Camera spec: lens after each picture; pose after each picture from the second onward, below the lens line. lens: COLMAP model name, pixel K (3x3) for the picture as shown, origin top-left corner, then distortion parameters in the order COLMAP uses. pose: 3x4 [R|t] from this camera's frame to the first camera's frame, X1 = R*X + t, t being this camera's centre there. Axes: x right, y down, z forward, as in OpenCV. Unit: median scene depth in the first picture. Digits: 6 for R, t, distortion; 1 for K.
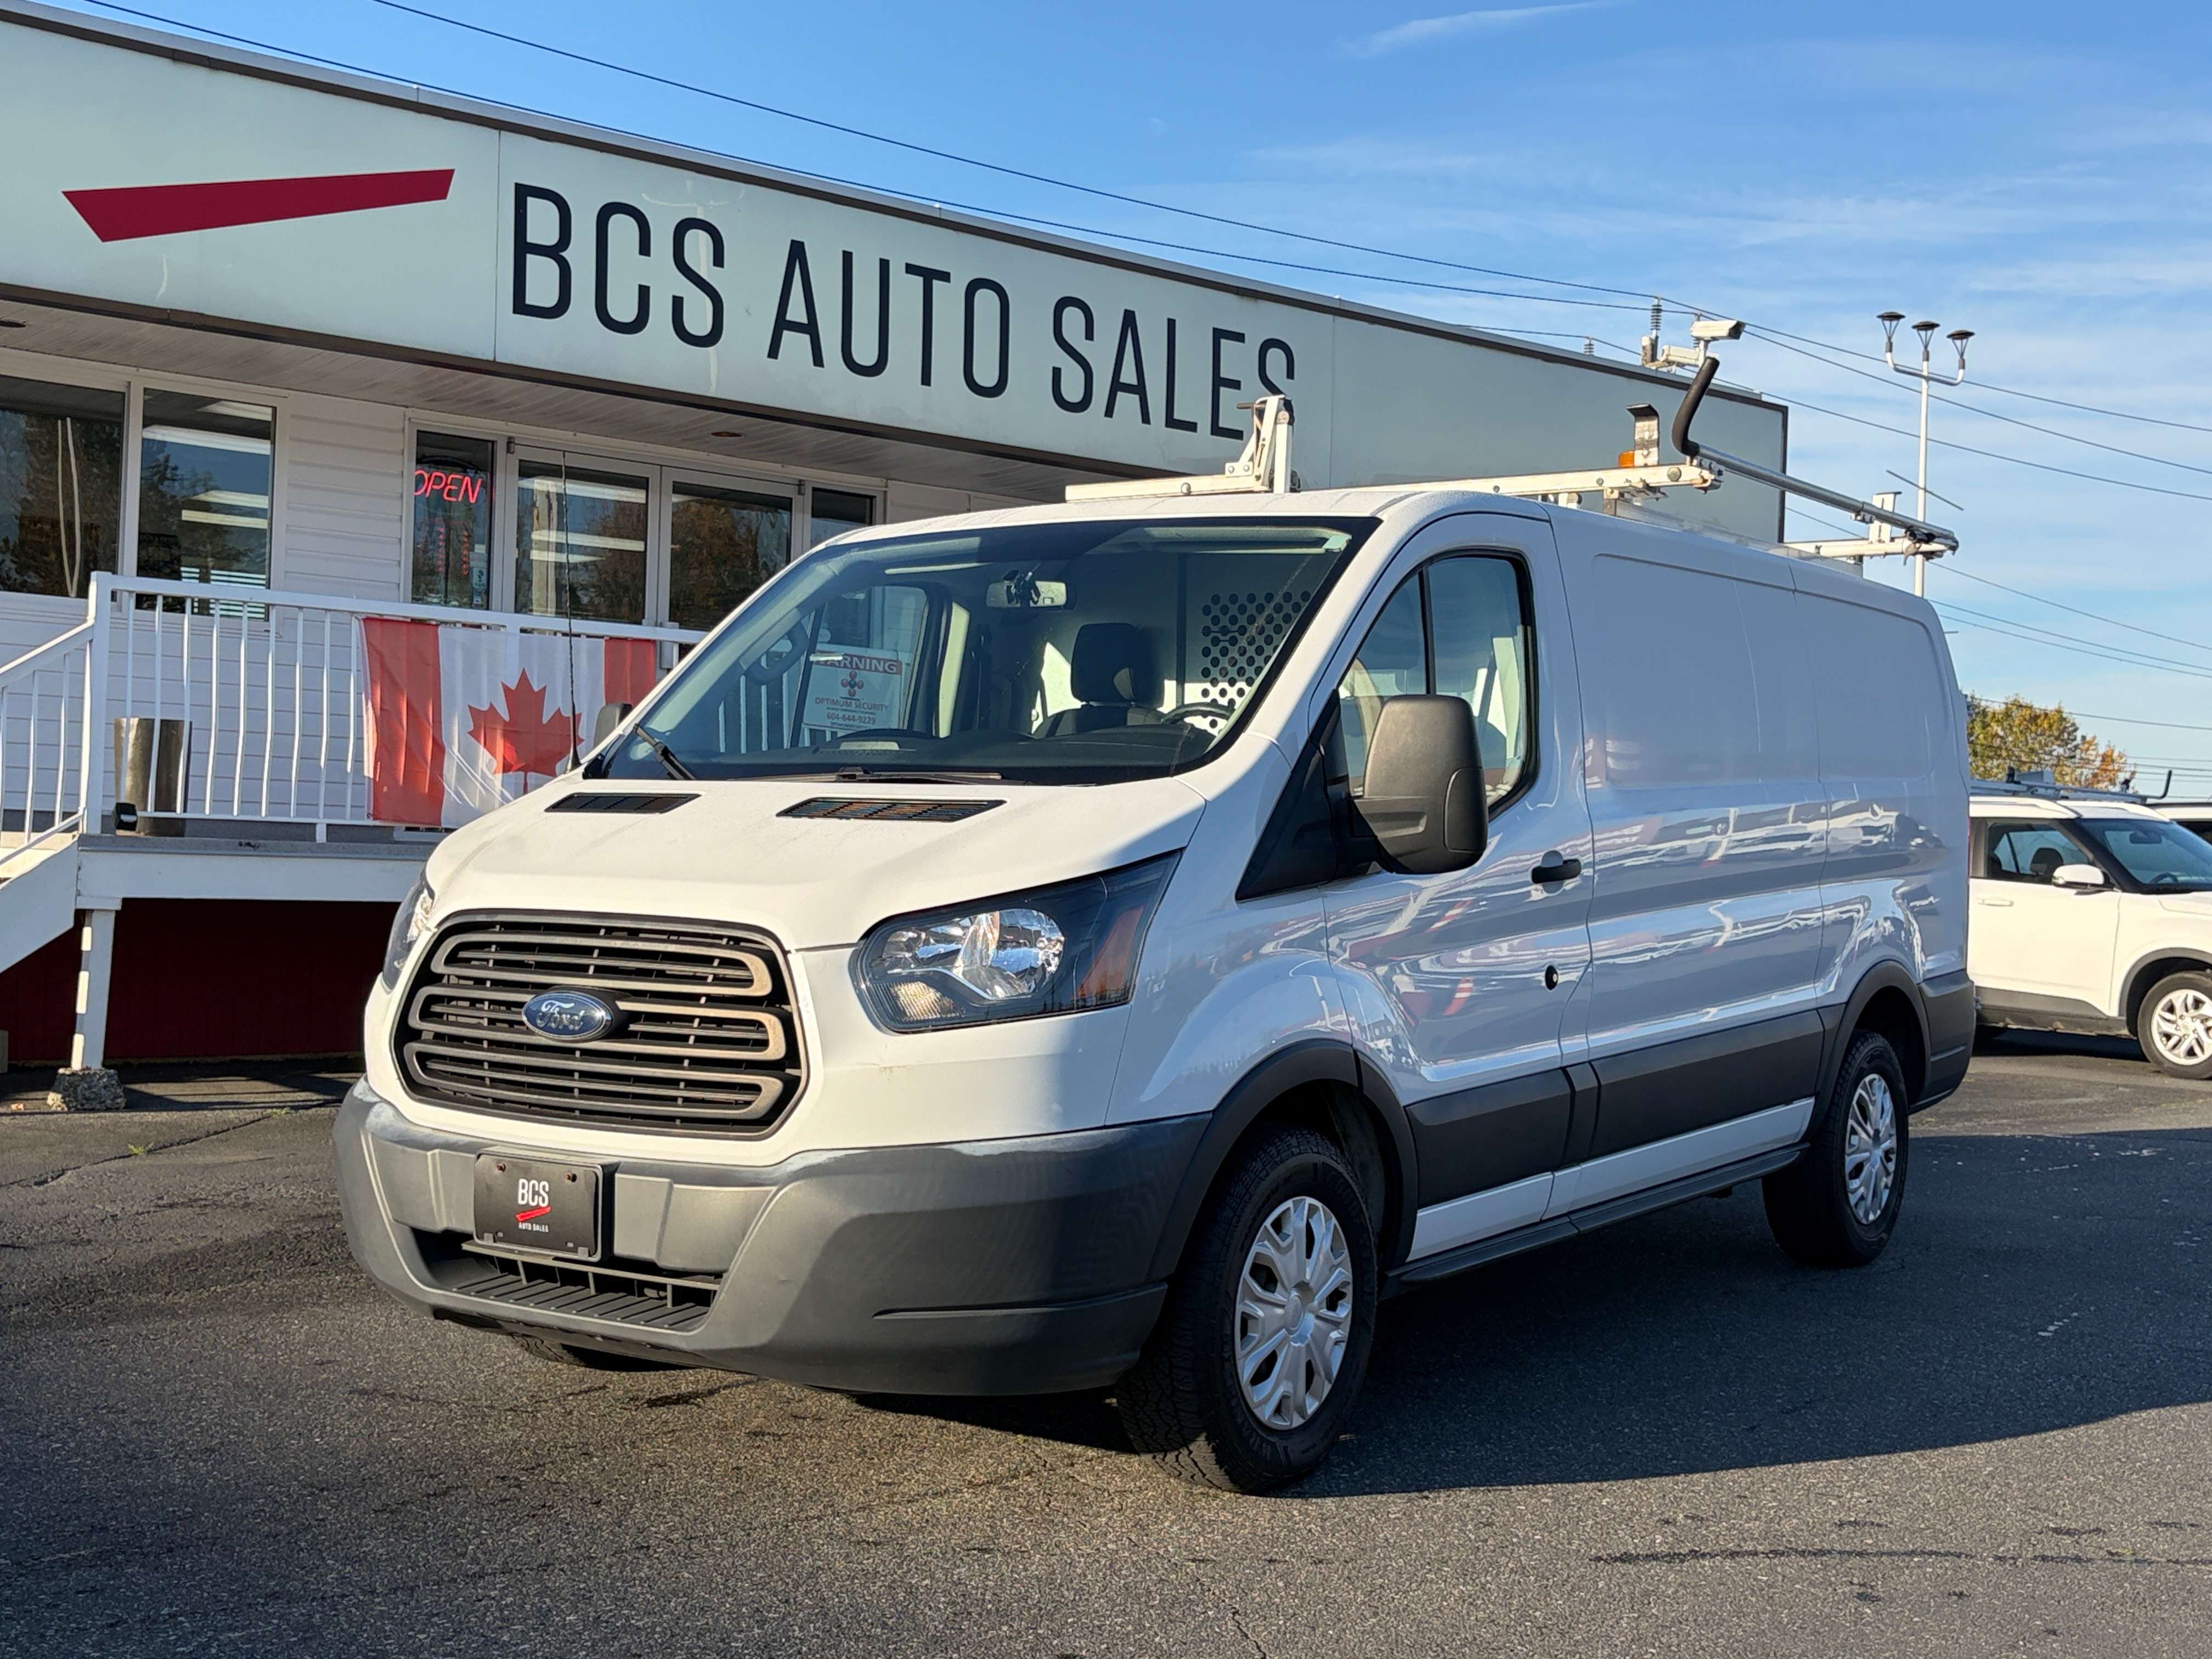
lens RADIAL K [[2954.1, 0, 1105.3], [0, 2954.1, 827.5], [0, 0, 1]] dist [-0.045392, 0.026262]
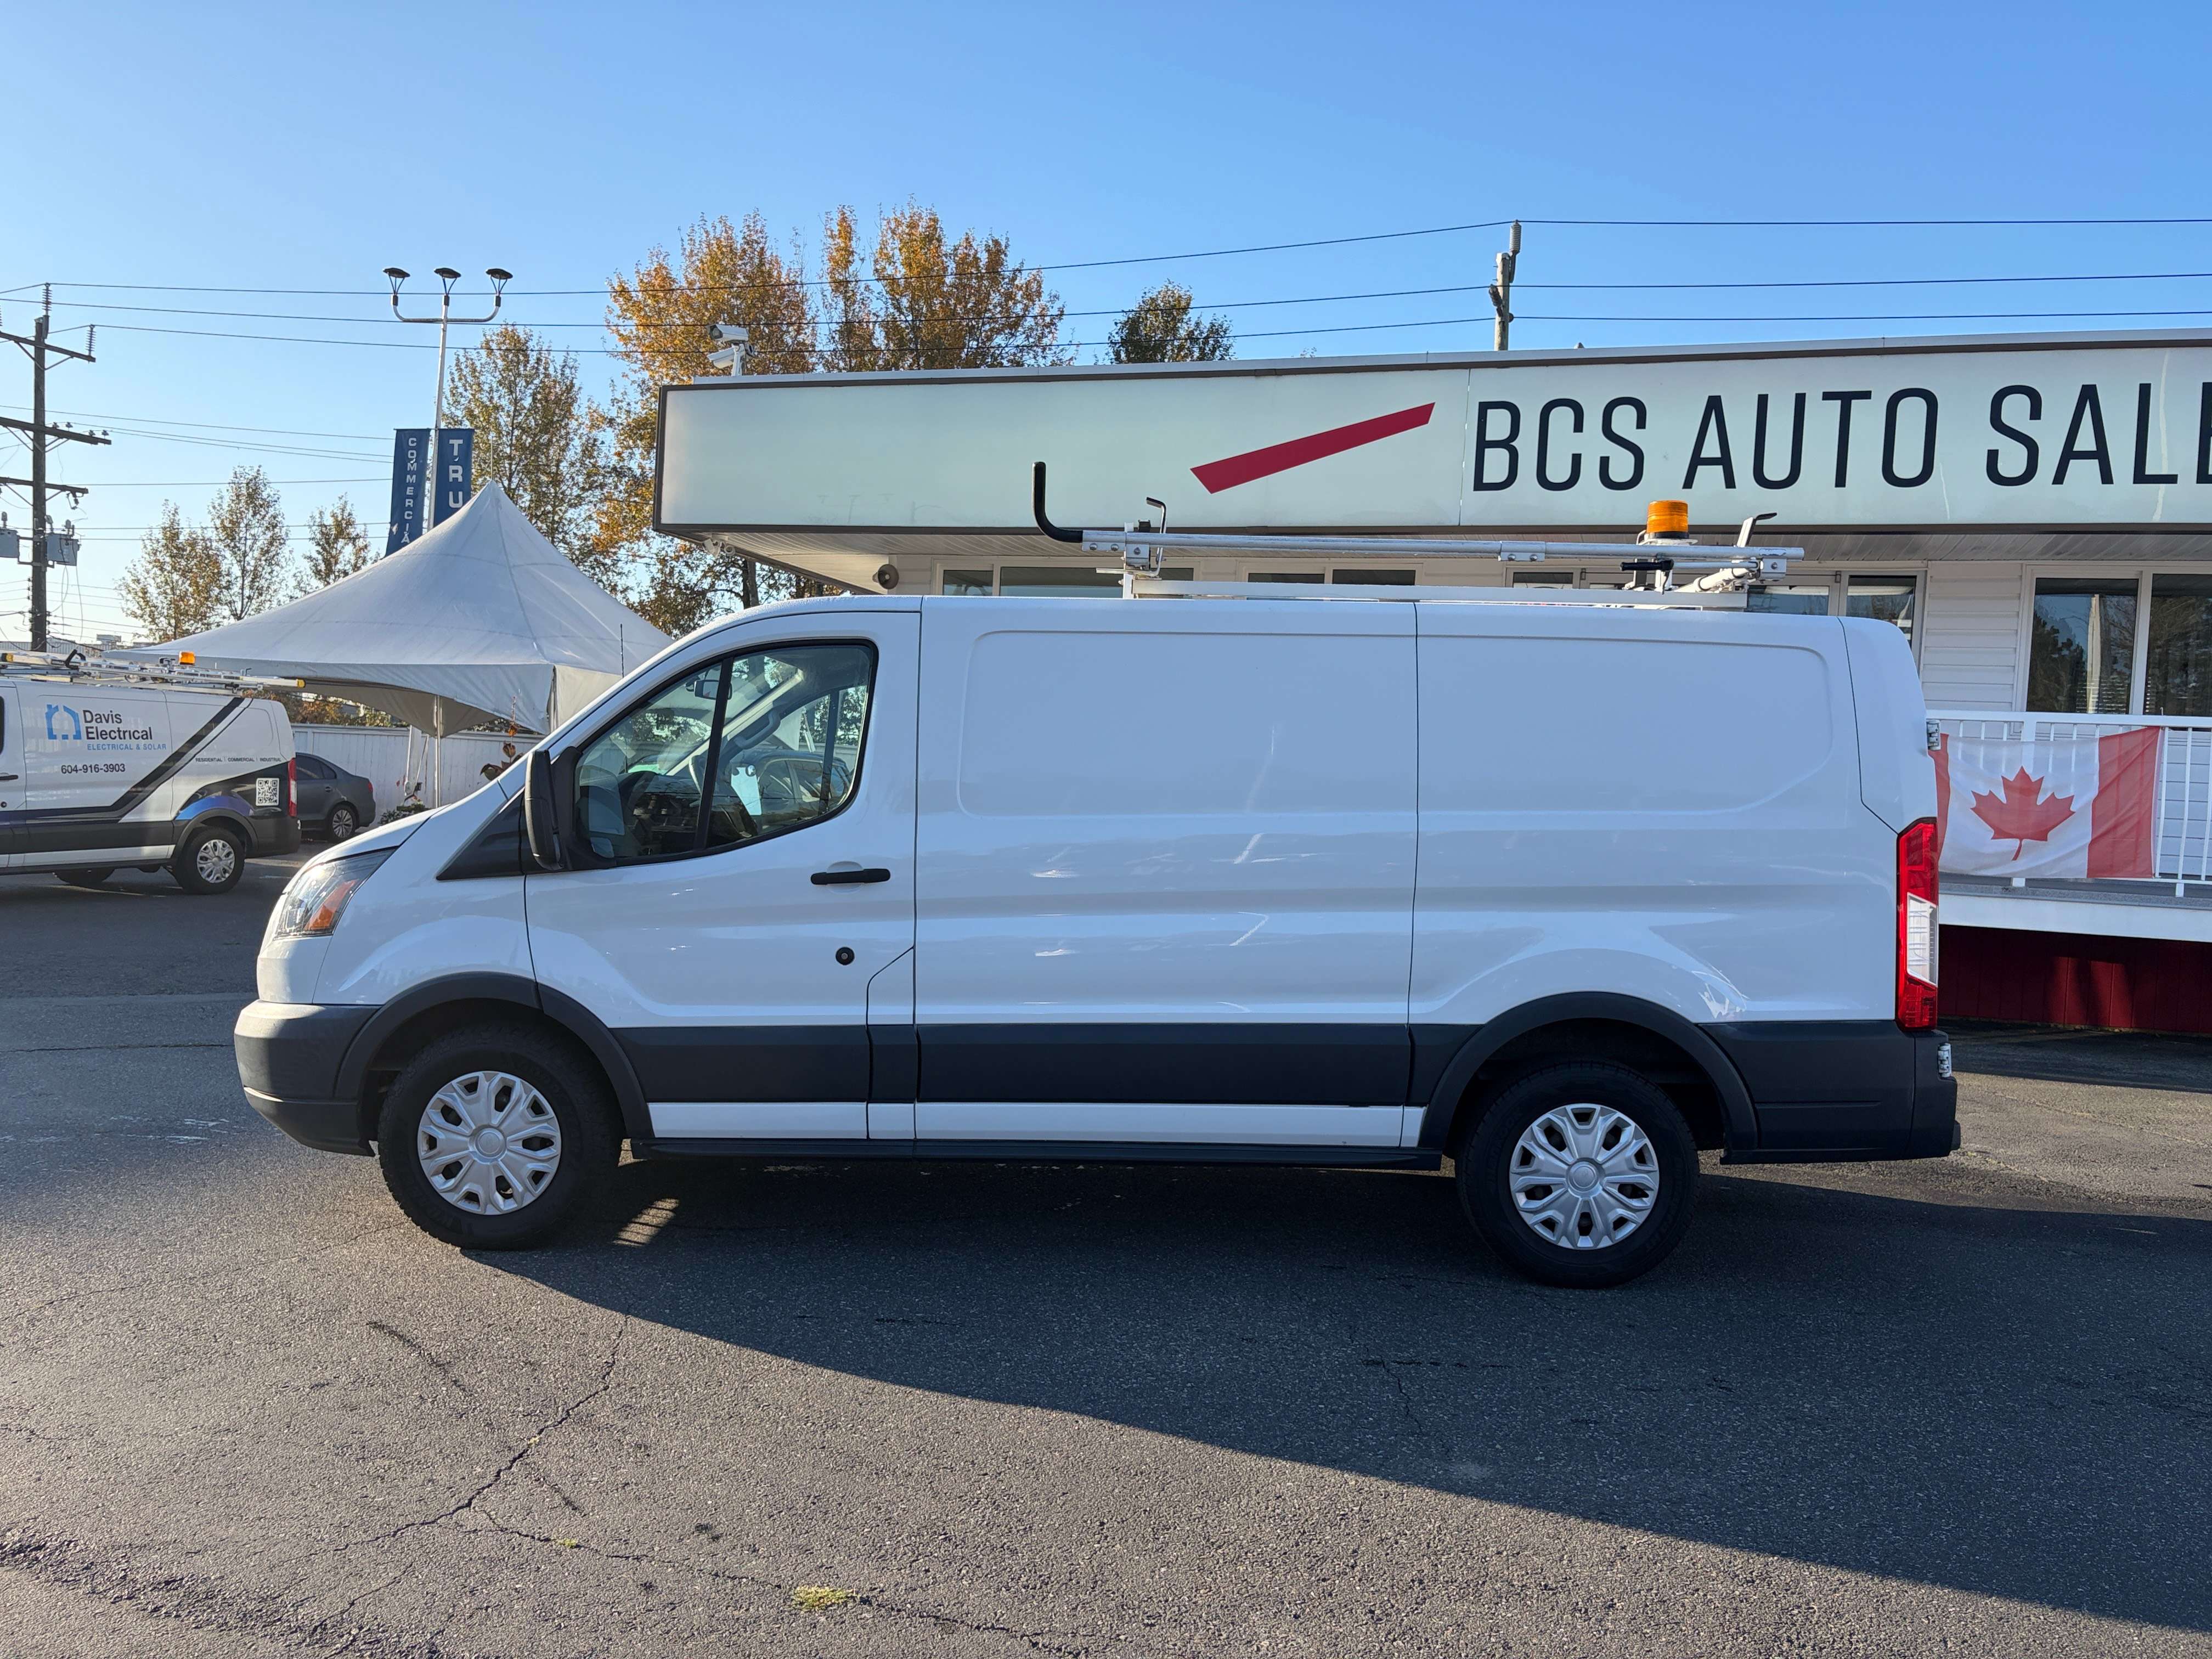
lens RADIAL K [[1816.6, 0, 1116.5], [0, 1816.6, 831.4], [0, 0, 1]] dist [-0.012757, 0.010978]
pose [[0.451268, 0.014305, -0.892274, 0.528718], [-0.013547, 0.999866, 0.009178, -0.008156], [0.892286, 0.007946, 0.451401, 0.417821]]
